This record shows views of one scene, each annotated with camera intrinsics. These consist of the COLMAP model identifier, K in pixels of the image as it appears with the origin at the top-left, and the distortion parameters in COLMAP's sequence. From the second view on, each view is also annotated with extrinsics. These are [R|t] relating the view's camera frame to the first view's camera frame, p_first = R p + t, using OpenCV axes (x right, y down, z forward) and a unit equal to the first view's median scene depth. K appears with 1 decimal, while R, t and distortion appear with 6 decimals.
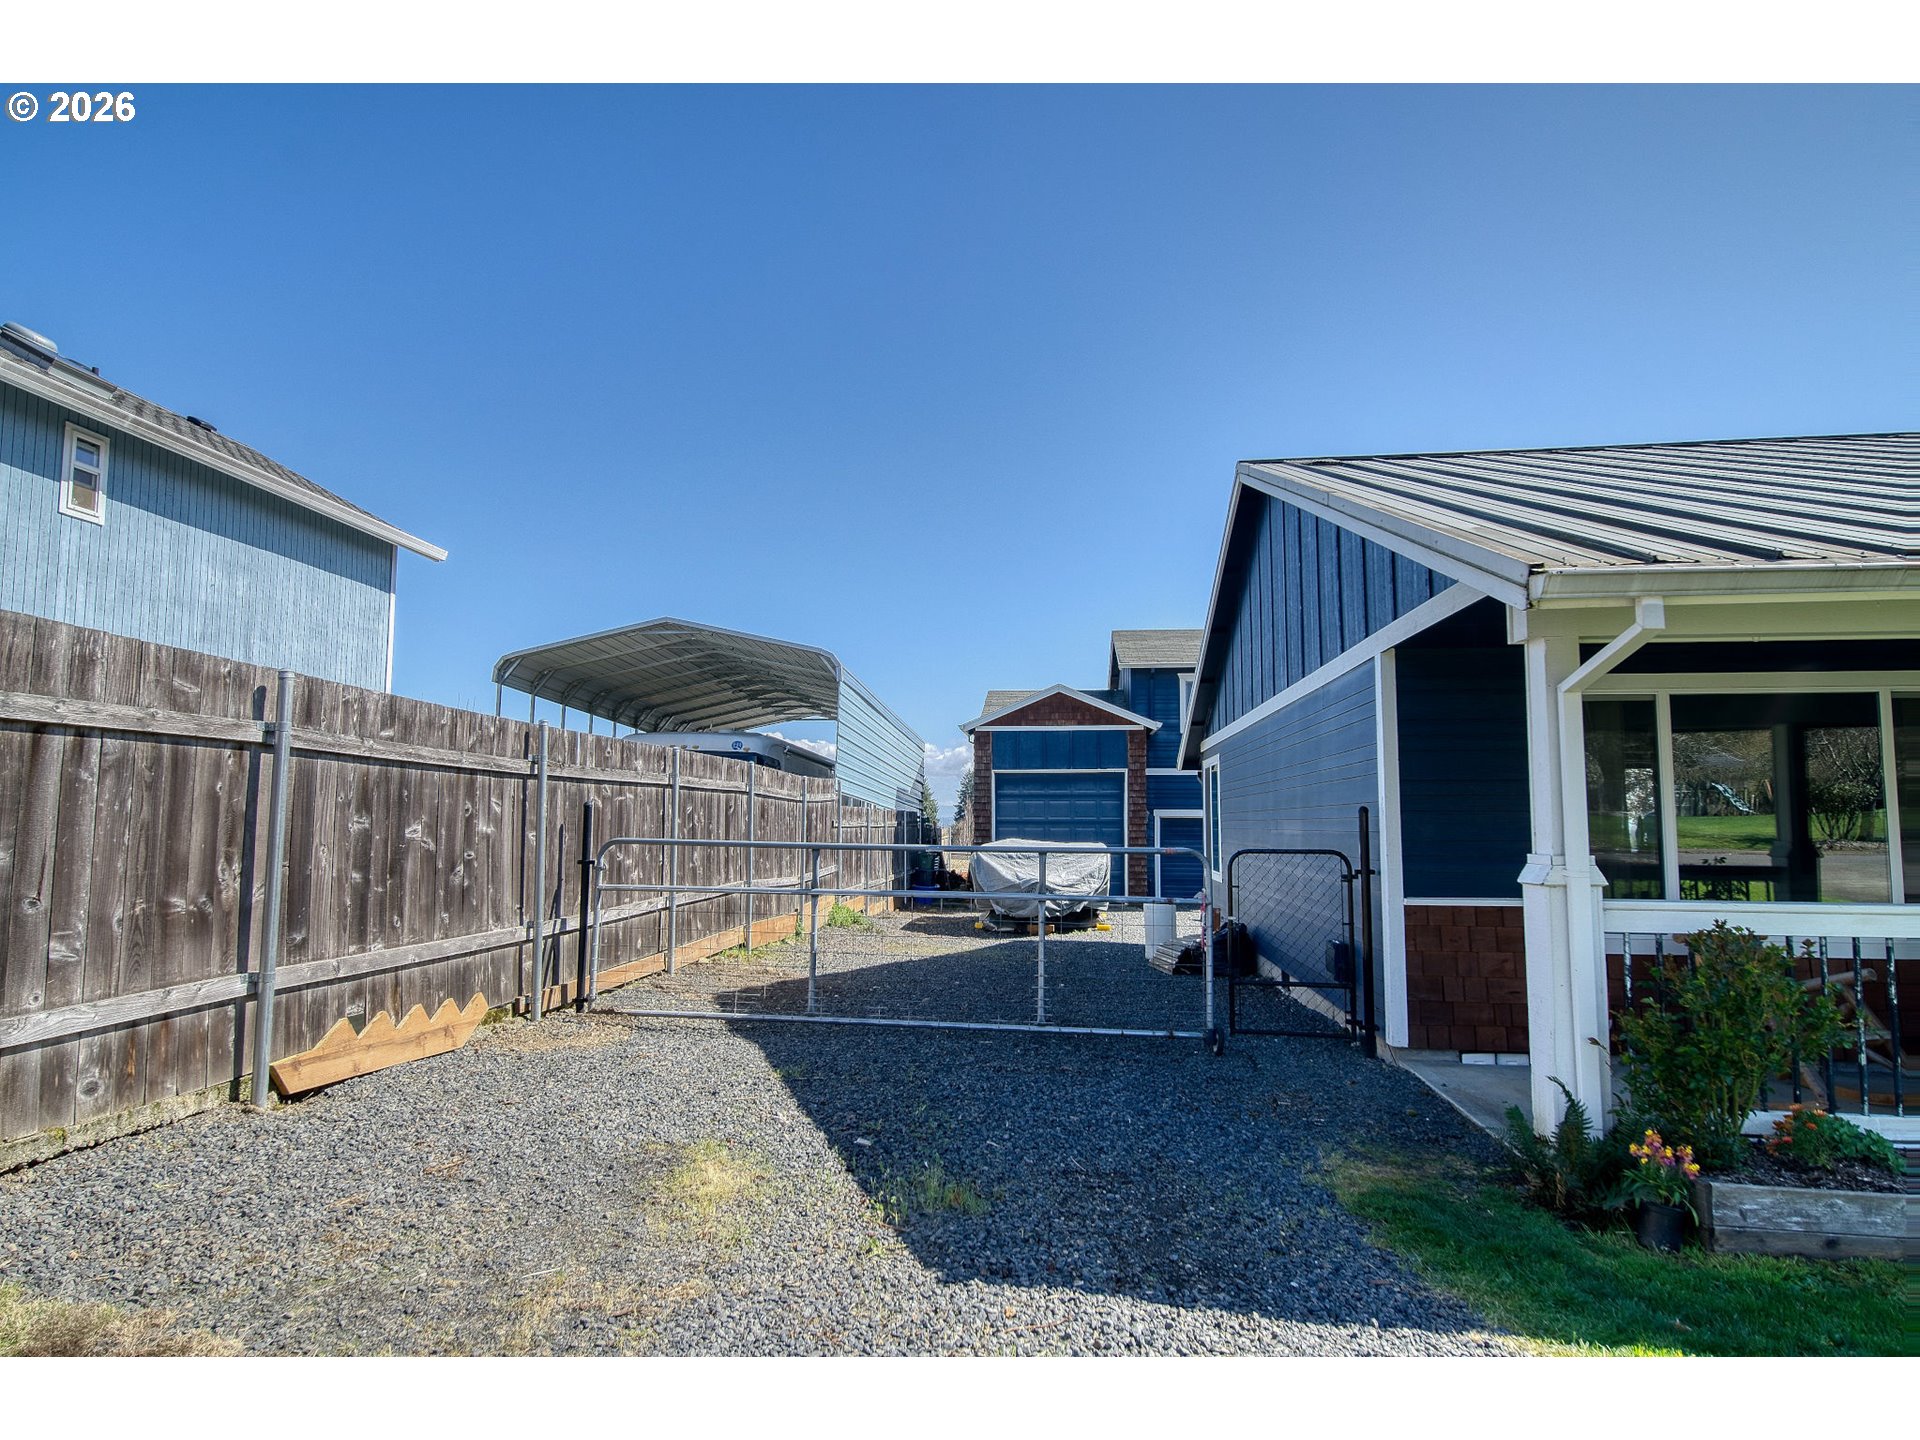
lens RADIAL K [[1050.0, 0, 951.4], [0, 1050.0, 747.5], [0, 0, 1]] dist [-0.003553, -0.001441]
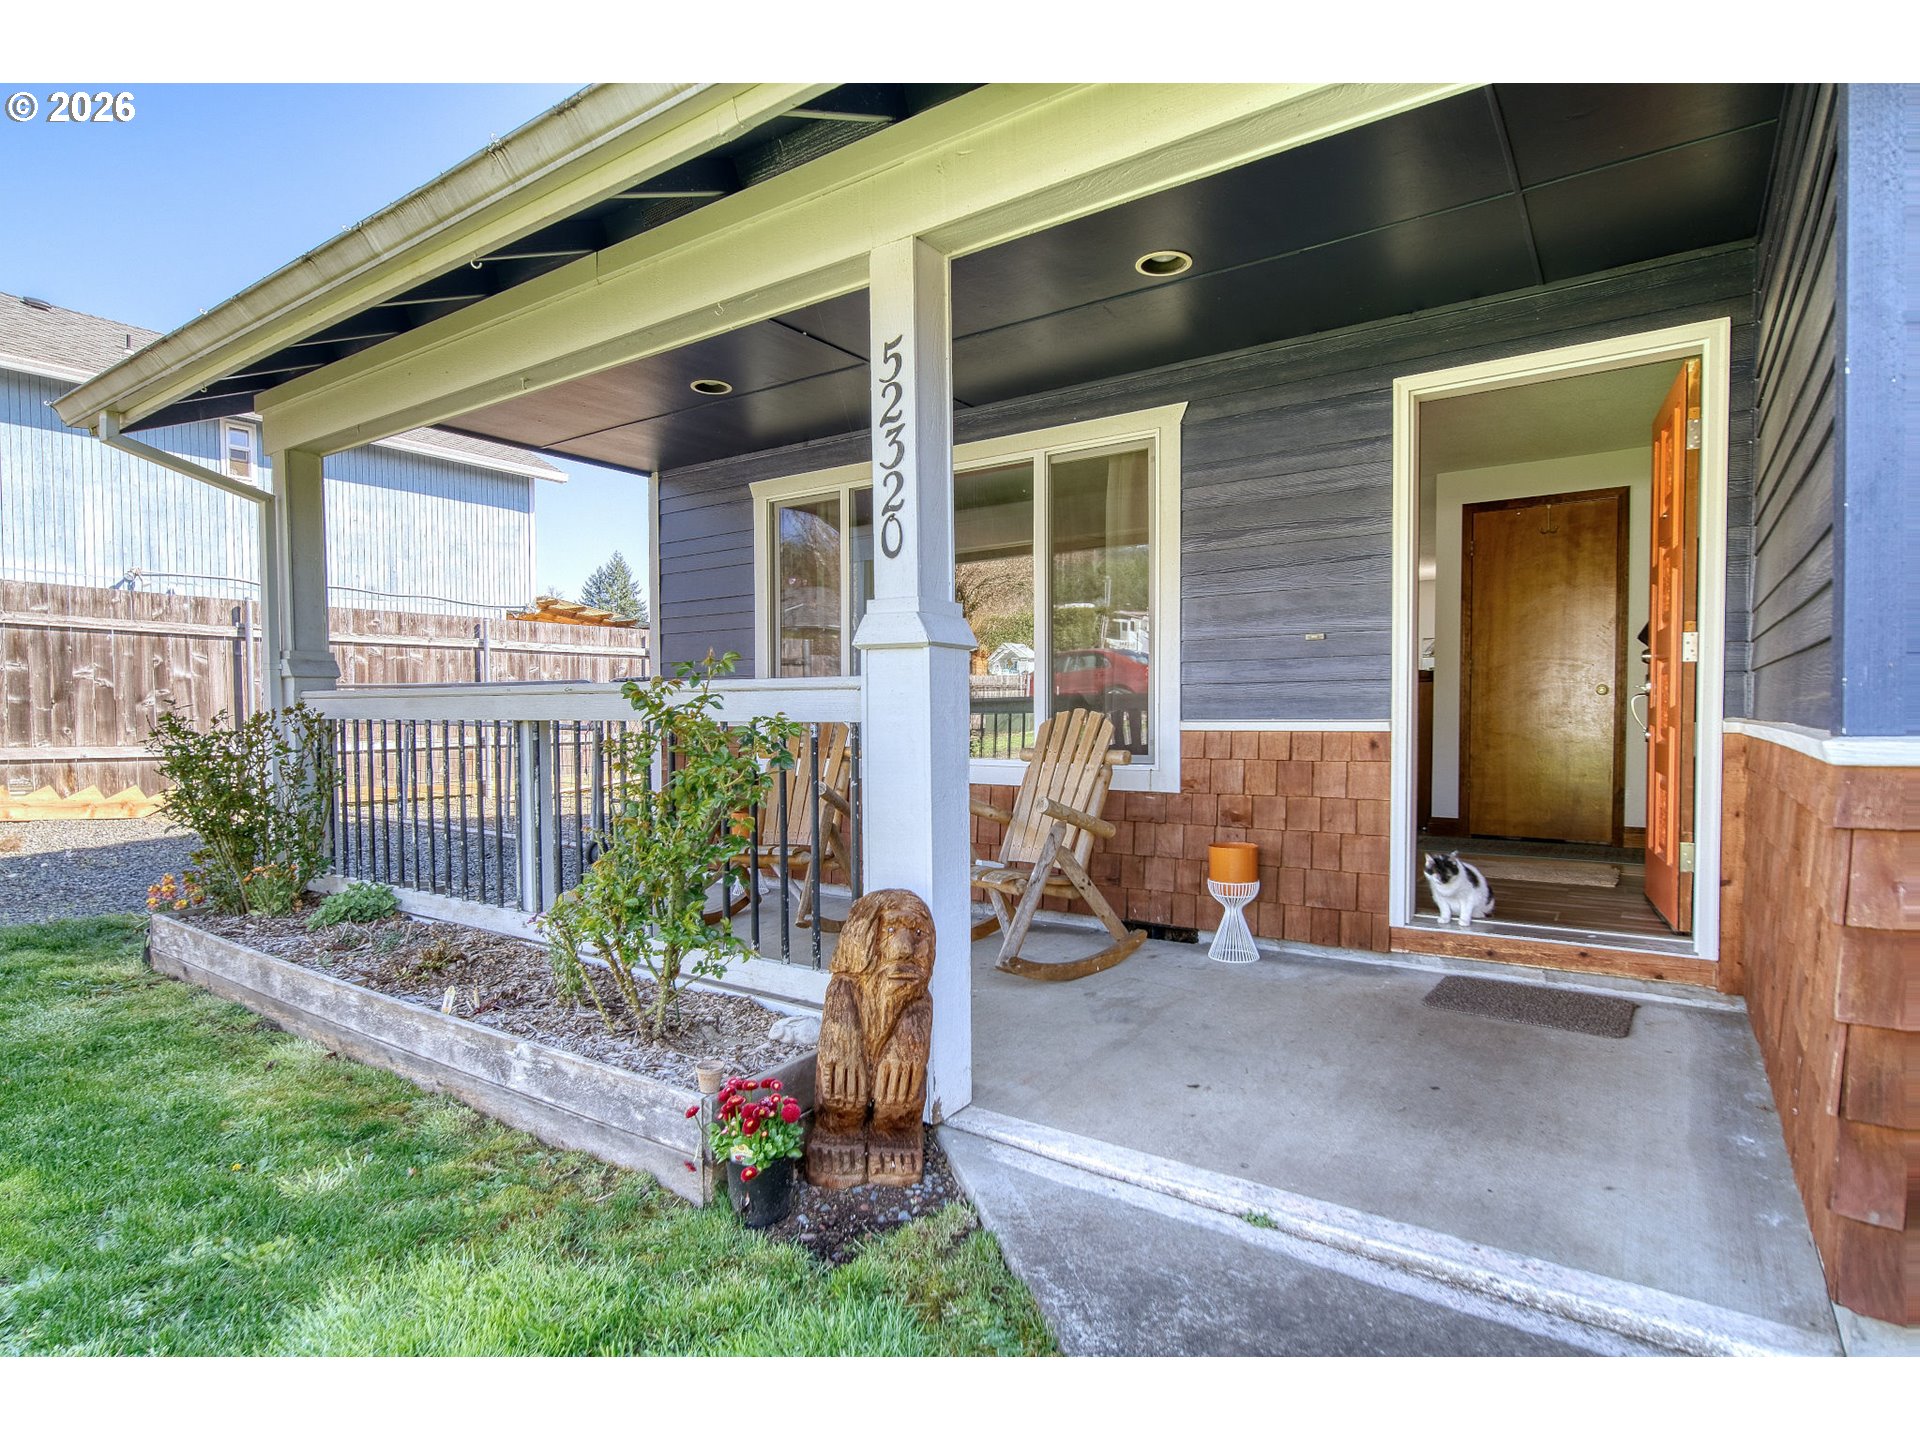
lens RADIAL K [[1050.0, 0, 951.4], [0, 1050.0, 747.5], [0, 0, 1]] dist [-0.003553, -0.001441]
pose [[0.875219, 0.009726, -0.483629, 1.290498], [0.039461, 0.995030, 0.091424, 0.095737], [0.482114, -0.099101, 0.870485, 0.267050]]
